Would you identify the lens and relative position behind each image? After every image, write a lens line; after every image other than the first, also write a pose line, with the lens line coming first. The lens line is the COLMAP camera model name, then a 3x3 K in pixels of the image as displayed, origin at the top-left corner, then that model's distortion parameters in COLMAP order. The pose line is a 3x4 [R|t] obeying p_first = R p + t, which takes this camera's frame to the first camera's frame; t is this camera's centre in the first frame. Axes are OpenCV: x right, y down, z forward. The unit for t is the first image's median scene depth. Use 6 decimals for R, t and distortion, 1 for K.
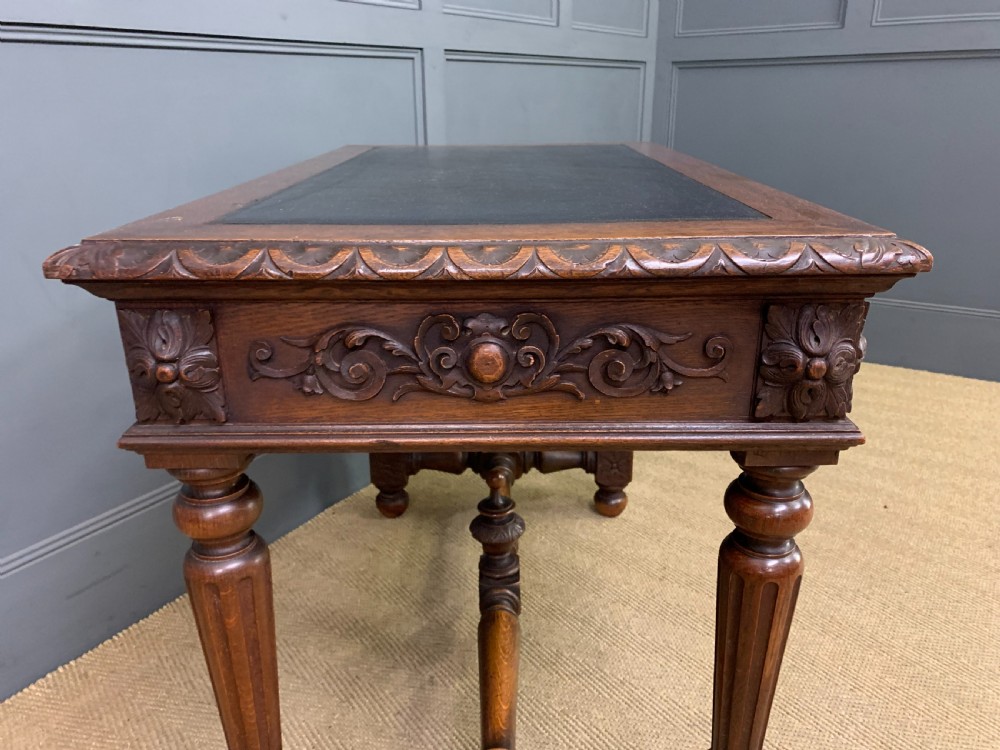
lens RADIAL K [[773.9, 0, 503.7], [0, 773.9, 384.8], [0, 0, 1]] dist [0.013290, 0.002163]
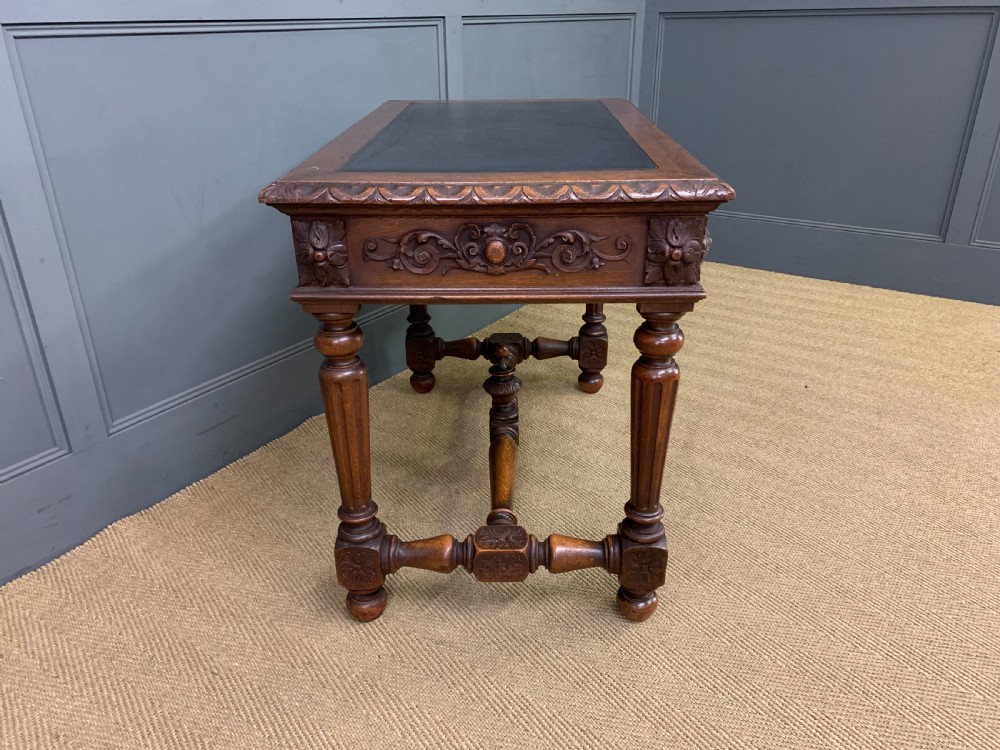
lens RADIAL K [[754.3, 0, 503.3], [0, 754.3, 379.1], [0, 0, 1]] dist [0.061471, -0.002933]
pose [[0.999917, 0.004402, -0.012116, 0.019055], [-0.003369, 0.996455, 0.084059, 0.115087], [0.012443, -0.084011, 0.996387, -0.754811]]
